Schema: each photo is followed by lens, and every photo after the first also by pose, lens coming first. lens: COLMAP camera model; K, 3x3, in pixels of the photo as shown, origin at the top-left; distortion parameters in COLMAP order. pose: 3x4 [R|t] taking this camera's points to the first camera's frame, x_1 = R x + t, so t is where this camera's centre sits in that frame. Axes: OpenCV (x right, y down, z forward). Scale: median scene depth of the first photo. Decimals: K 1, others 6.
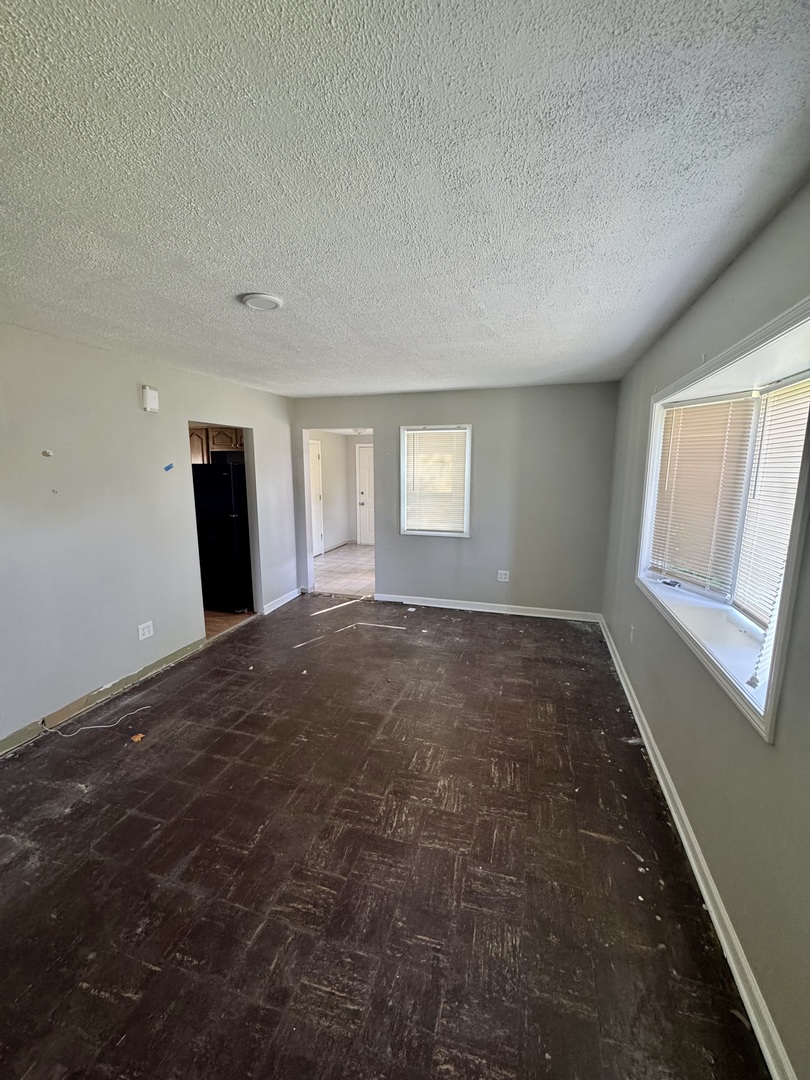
lens RADIAL K [[429.3, 0, 406.2], [0, 429.3, 540.0], [0, 0, 1]] dist [-0.004694, 0.000589]
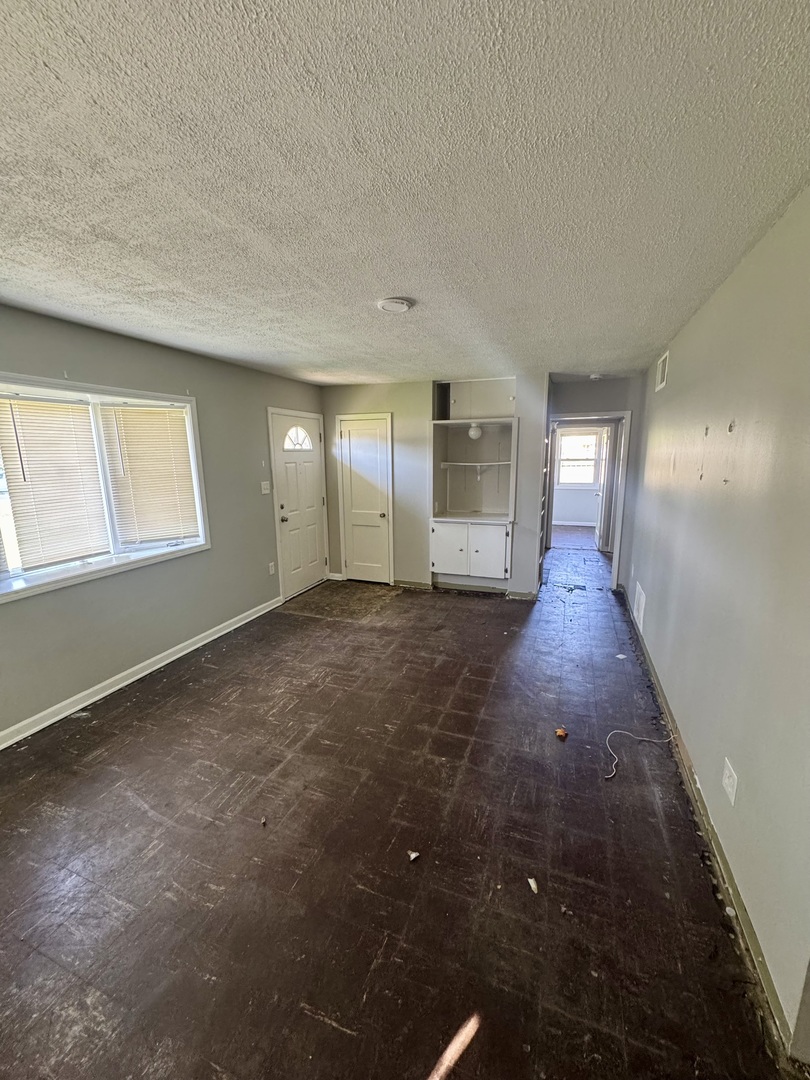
lens RADIAL K [[429.3, 0, 405.3], [0, 429.3, 539.4], [0, 0, 1]] dist [-0.004694, 0.000589]
pose [[-0.997480, -0.002451, 0.070912, -0.393228], [0.022889, 0.934859, 0.354281, -0.333628], [-0.067161, 0.355012, -0.932446, 2.012058]]
